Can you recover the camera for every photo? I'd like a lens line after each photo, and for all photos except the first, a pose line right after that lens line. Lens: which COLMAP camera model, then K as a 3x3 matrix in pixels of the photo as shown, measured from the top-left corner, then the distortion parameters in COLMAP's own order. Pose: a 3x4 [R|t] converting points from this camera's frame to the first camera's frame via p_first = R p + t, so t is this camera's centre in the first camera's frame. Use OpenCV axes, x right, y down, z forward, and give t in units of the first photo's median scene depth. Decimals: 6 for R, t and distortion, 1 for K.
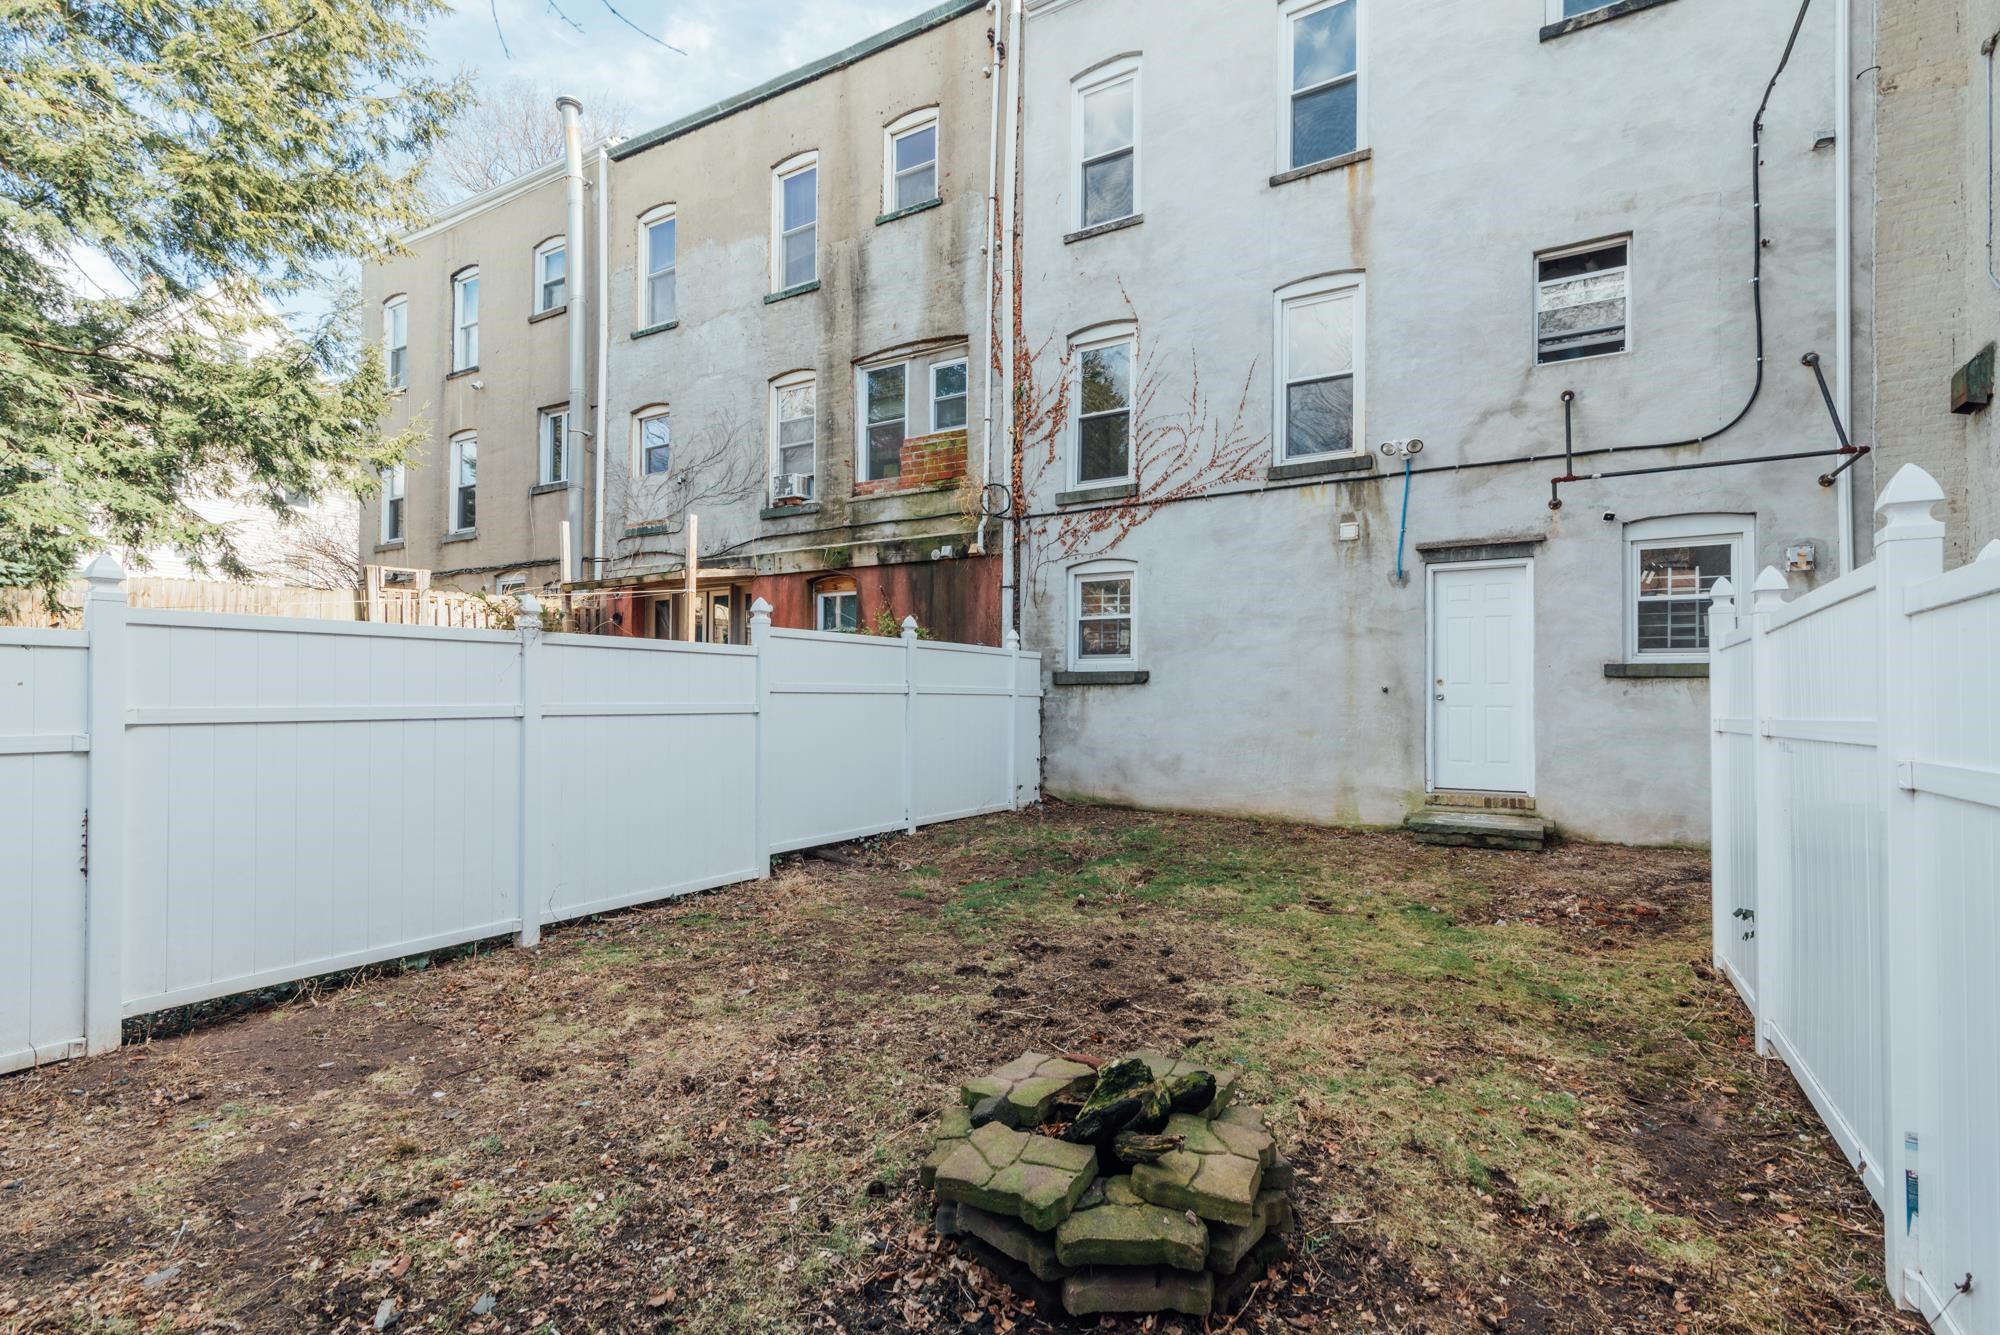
lens RADIAL K [[934.2, 0, 1000.8], [0, 934.2, 676.5], [0, 0, 1]] dist [0.013861, -0.000916]
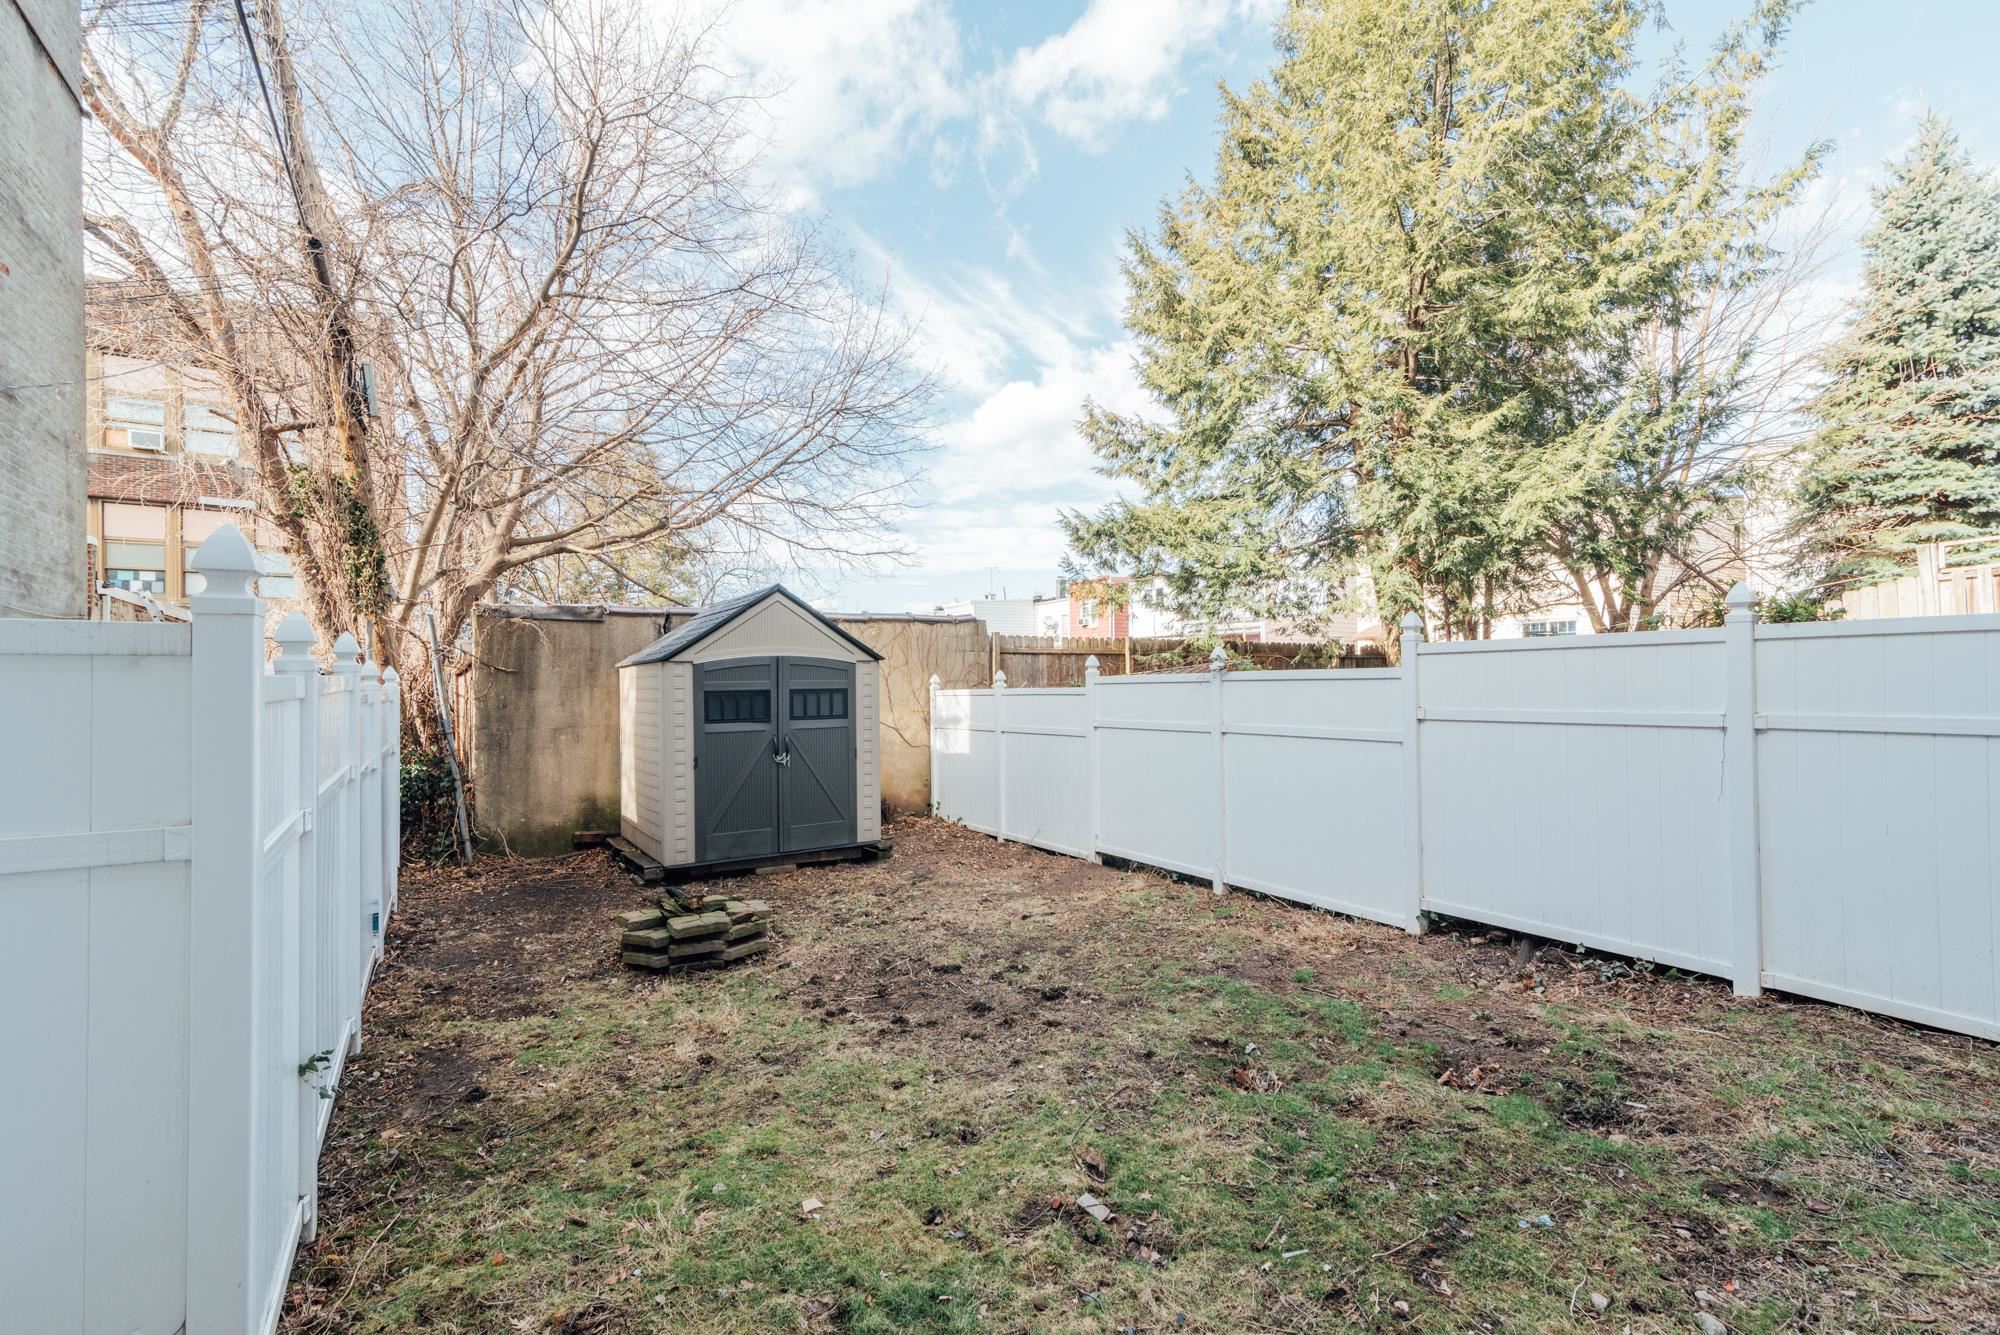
lens RADIAL K [[913.8, 0, 995.0], [0, 913.8, 670.4], [0, 0, 1]] dist [0.015838, -0.001189]
pose [[-0.461083, -0.007717, -0.887324, 0.988333], [0.030493, 0.999234, -0.024535, -0.031546], [0.886833, -0.038370, -0.460494, 1.497147]]
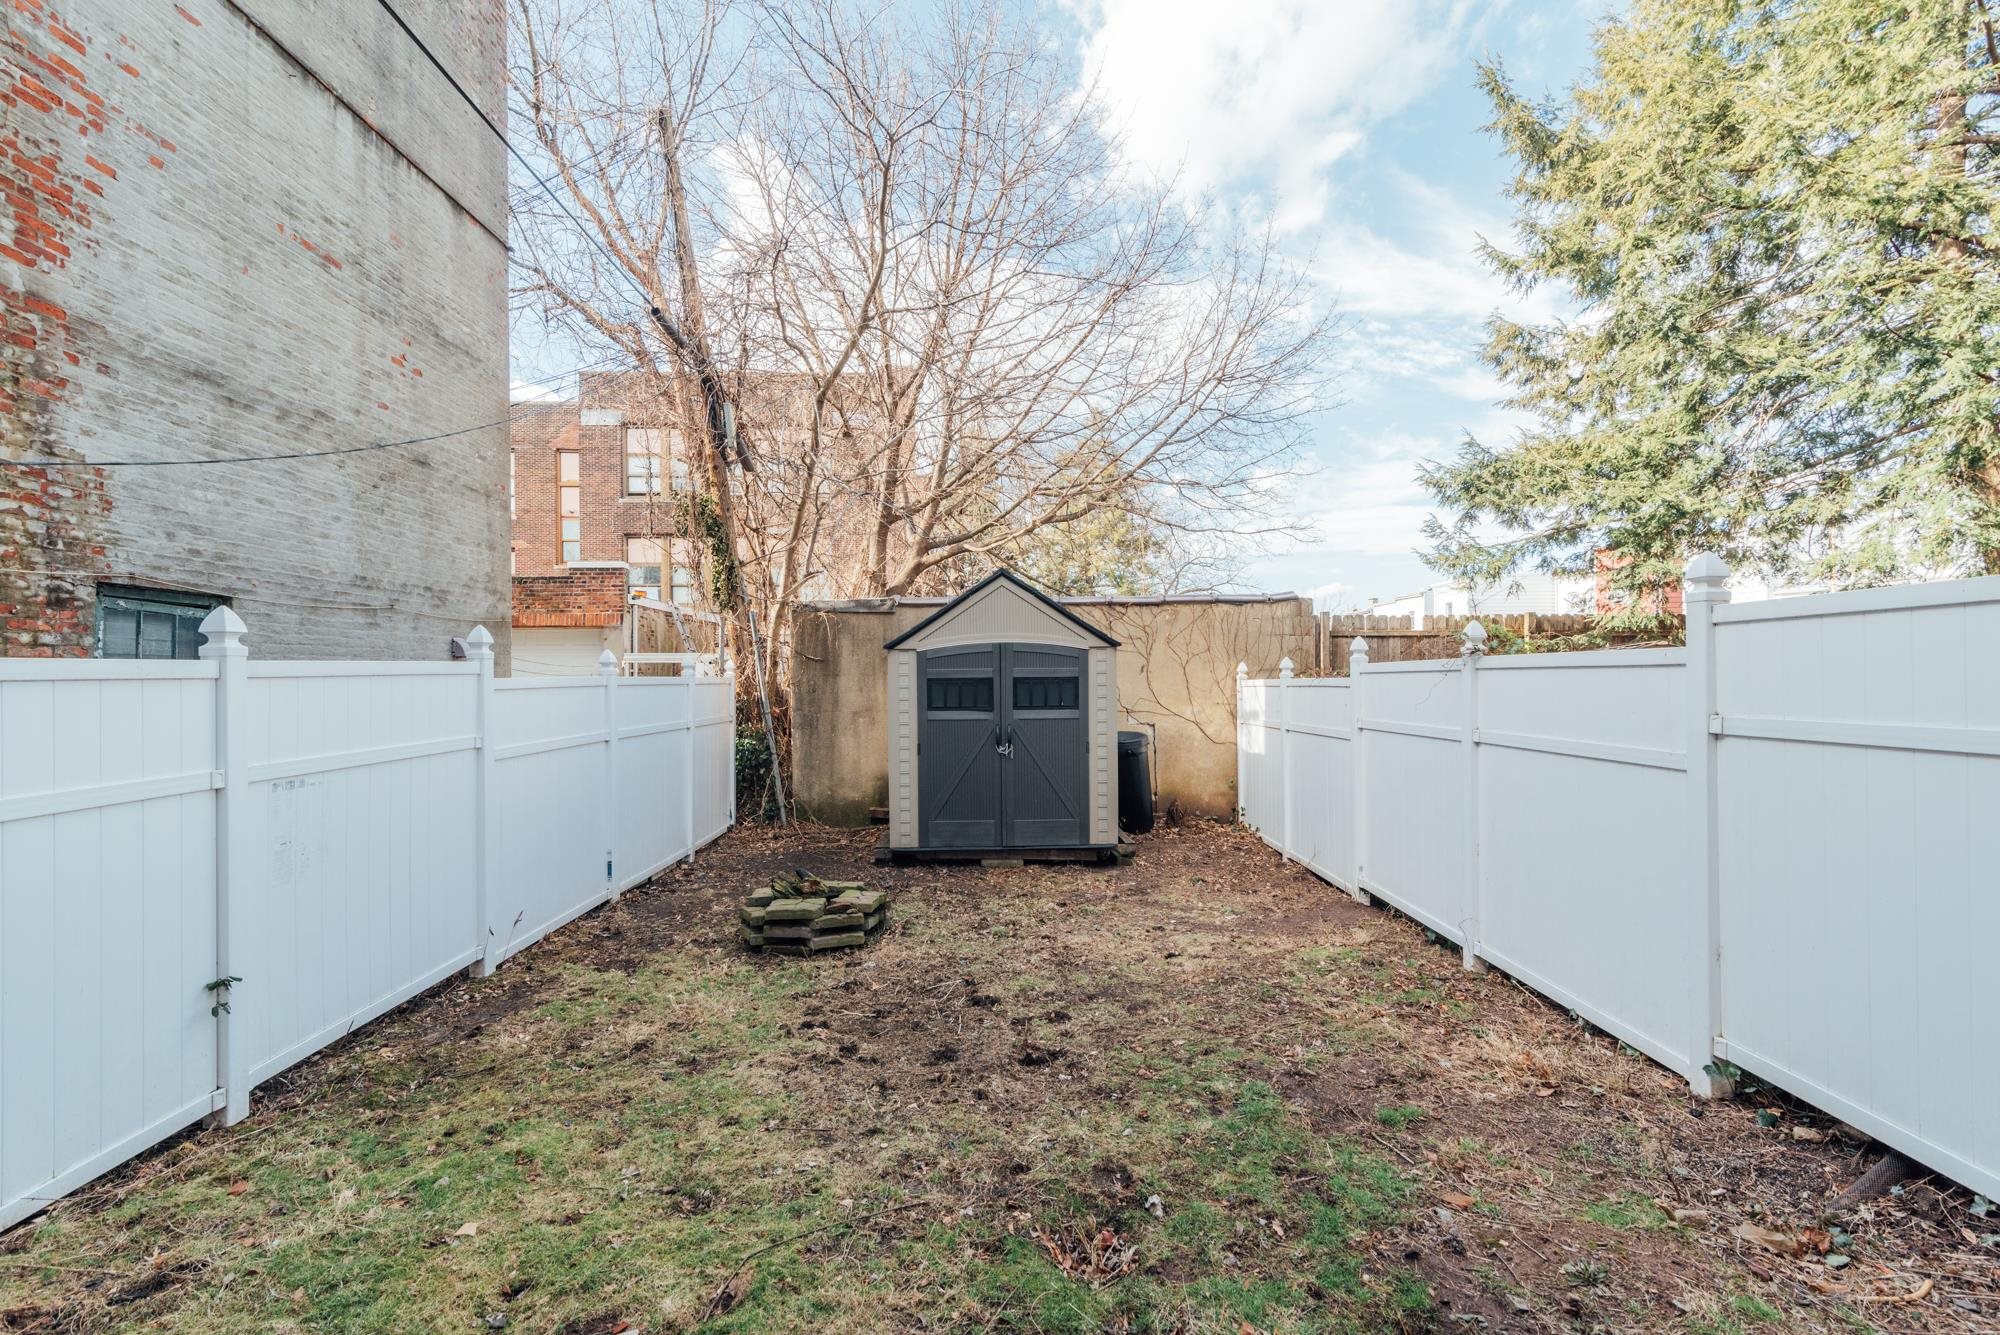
lens RADIAL K [[913.8, 0, 995.0], [0, 913.8, 670.4], [0, 0, 1]] dist [0.015838, -0.001189]
pose [[-0.857103, -0.000062, -0.515144, 0.501821], [0.015812, 0.999526, -0.026428, -0.019160], [0.514902, -0.030798, -0.856696, 1.765879]]
